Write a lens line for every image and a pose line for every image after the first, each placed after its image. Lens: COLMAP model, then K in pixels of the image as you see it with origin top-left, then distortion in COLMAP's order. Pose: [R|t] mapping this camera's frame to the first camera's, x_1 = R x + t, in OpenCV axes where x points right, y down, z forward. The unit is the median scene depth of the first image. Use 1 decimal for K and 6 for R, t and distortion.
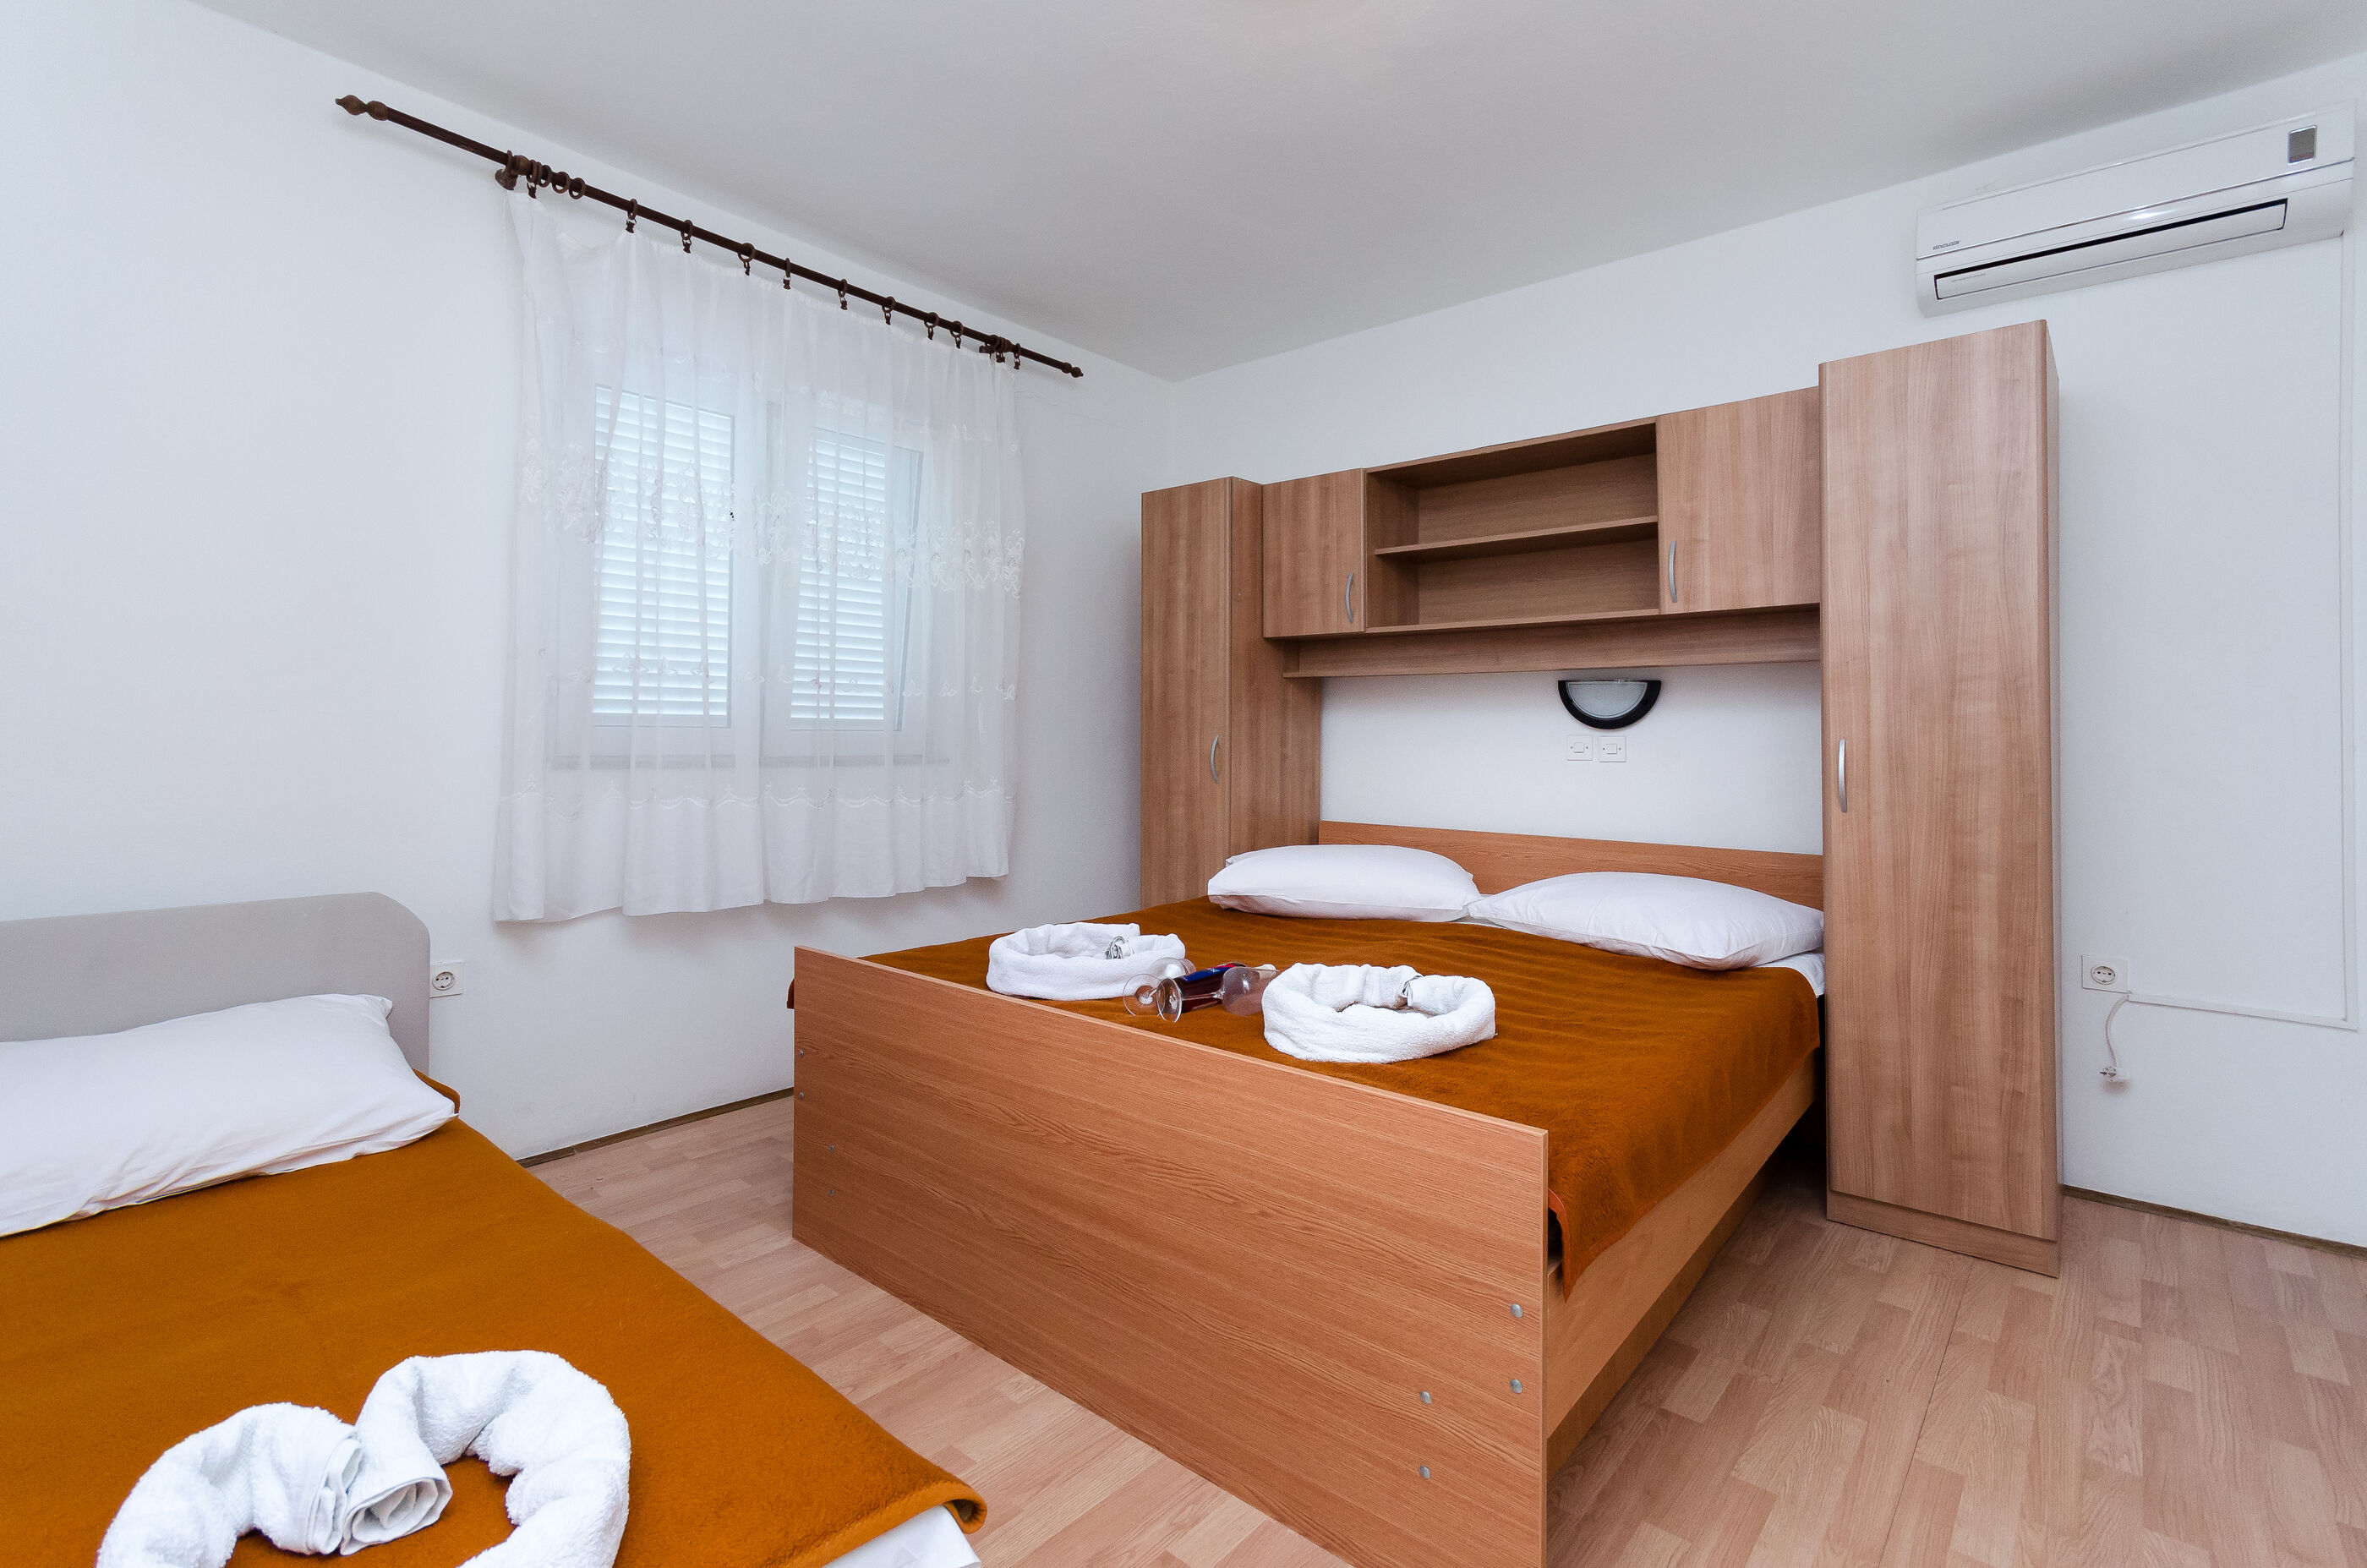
lens RADIAL K [[1091.6, 0, 1085.9], [0, 1091.6, 685.0], [0, 0, 1]] dist [-0.001199, -0.000814]
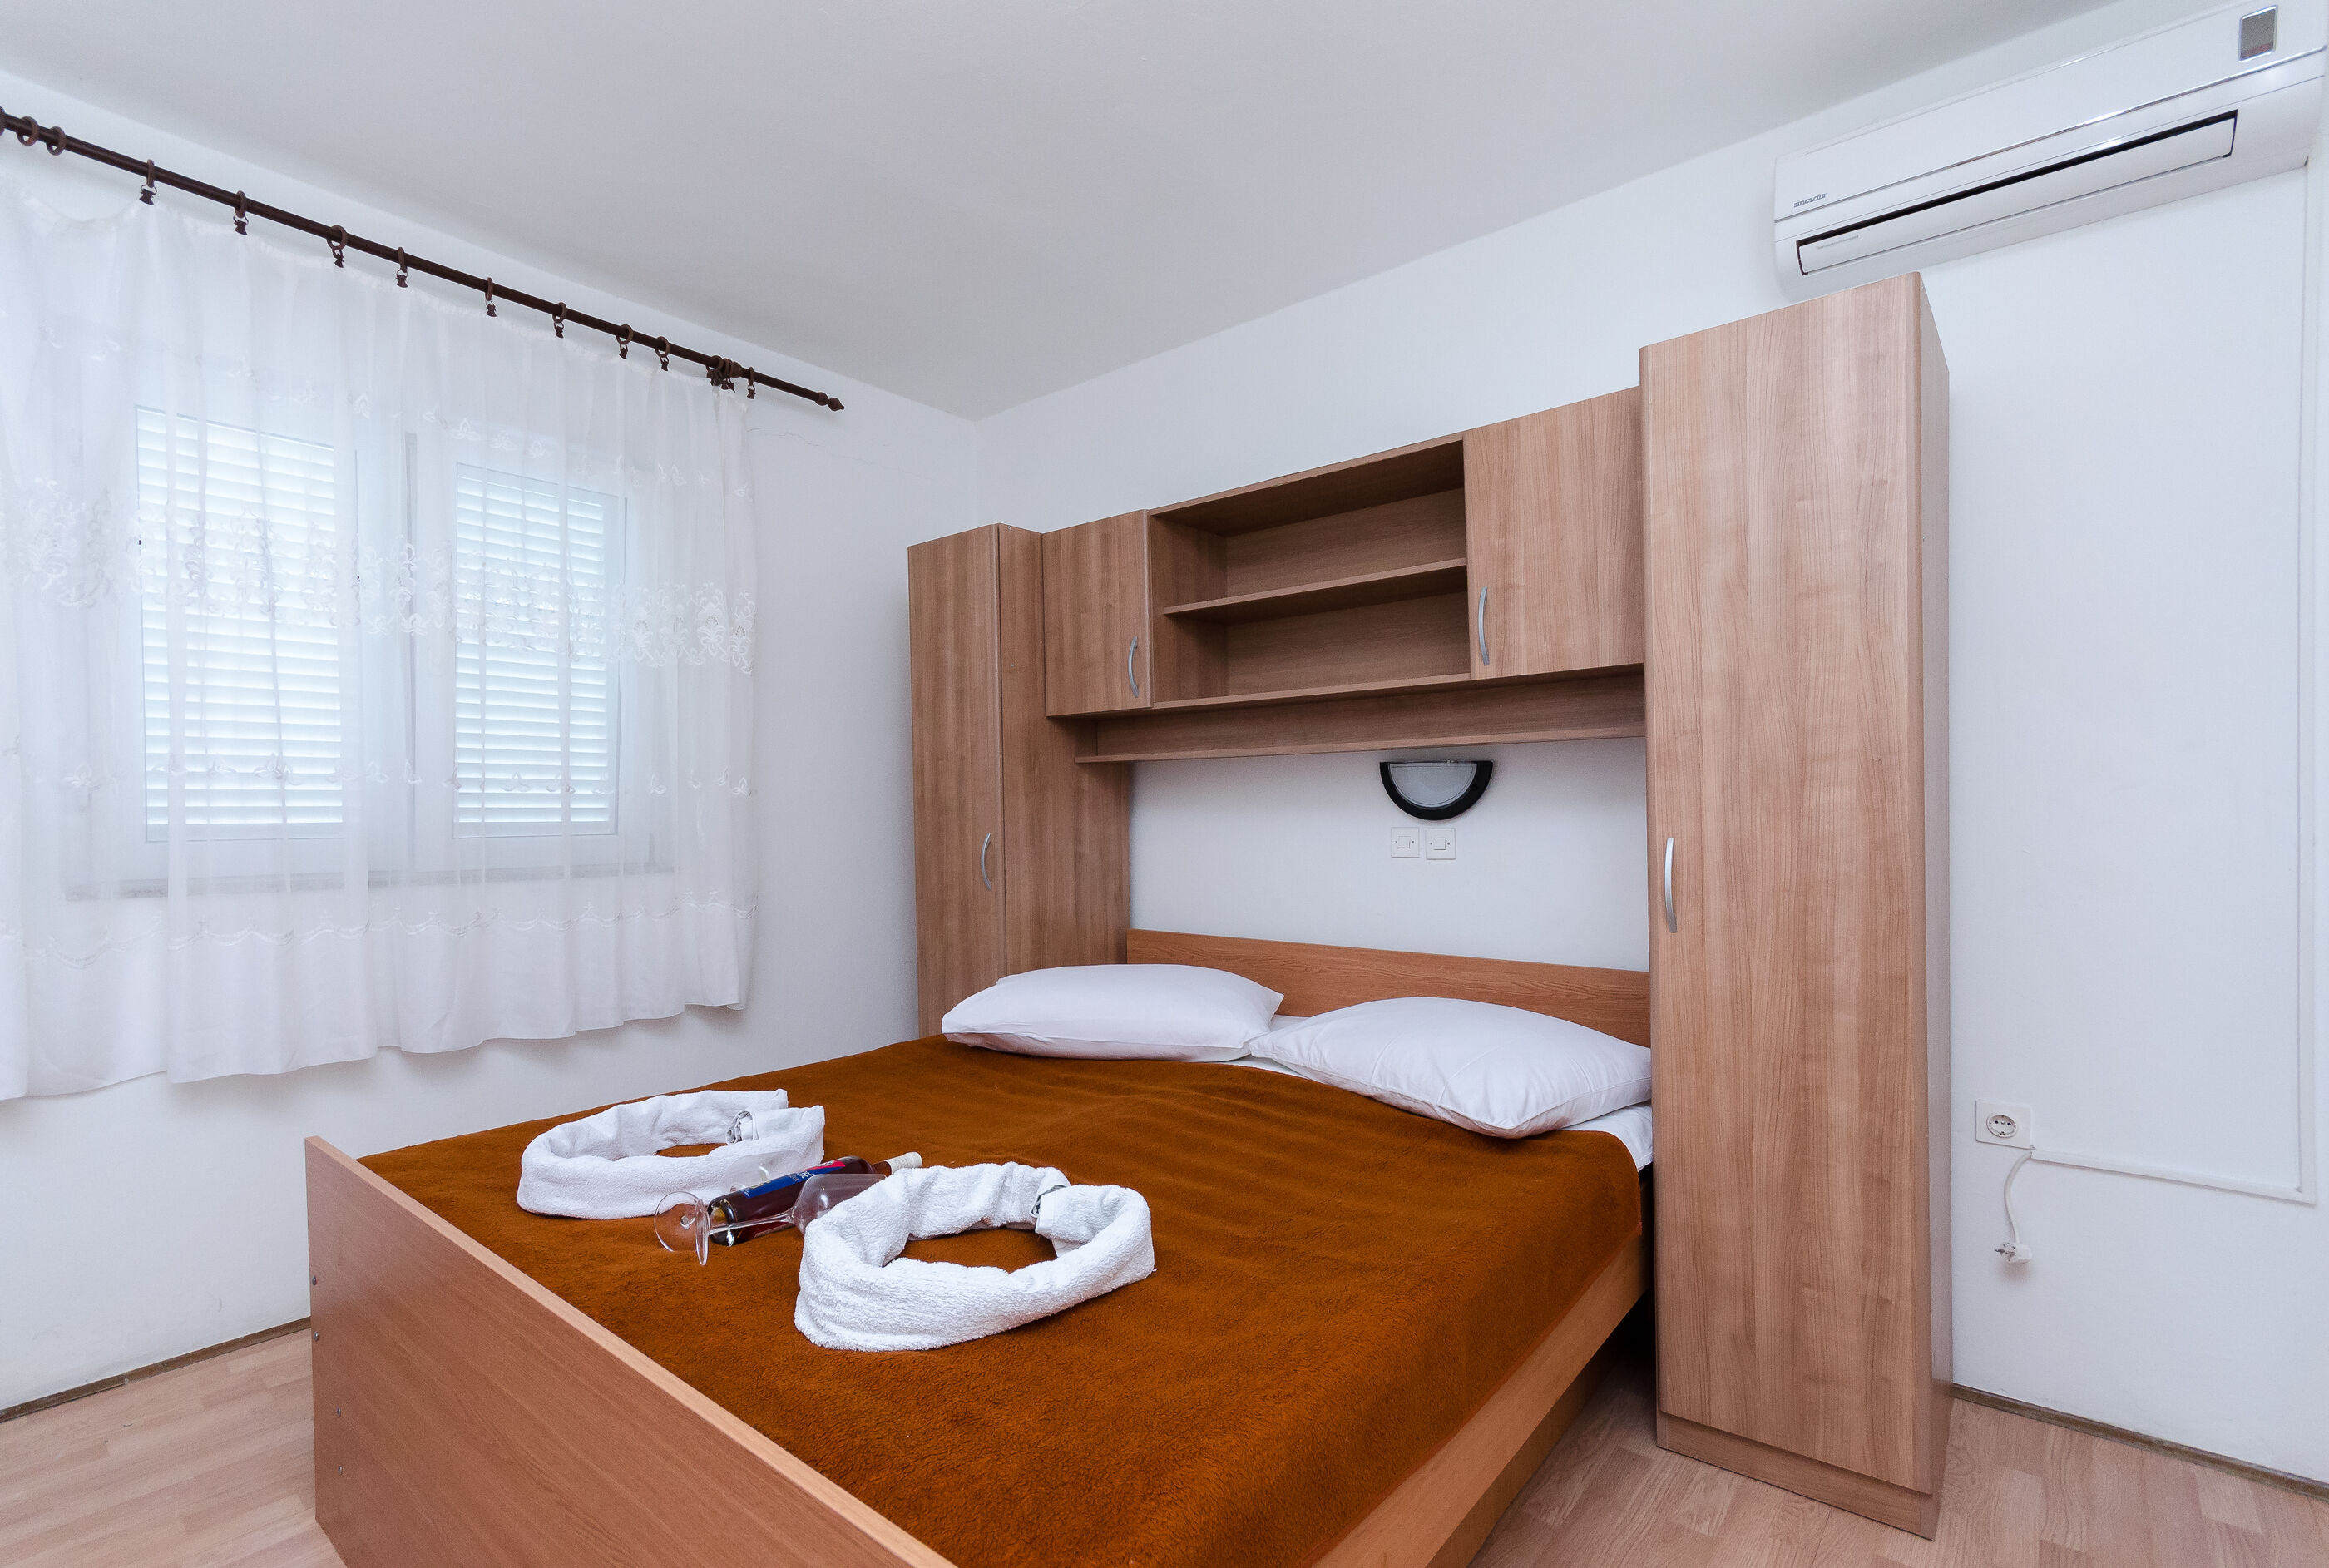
lens RADIAL K [[1013.3, 0, 1164.5], [0, 1013.3, 784.0], [0, 0, 1]] dist [-0.000706, -0.000315]
pose [[0.999392, -0.017374, 0.030240, 0.290014], [0.016642, 0.999567, 0.024269, -0.010912], [-0.030648, -0.023751, 0.999248, 0.271792]]
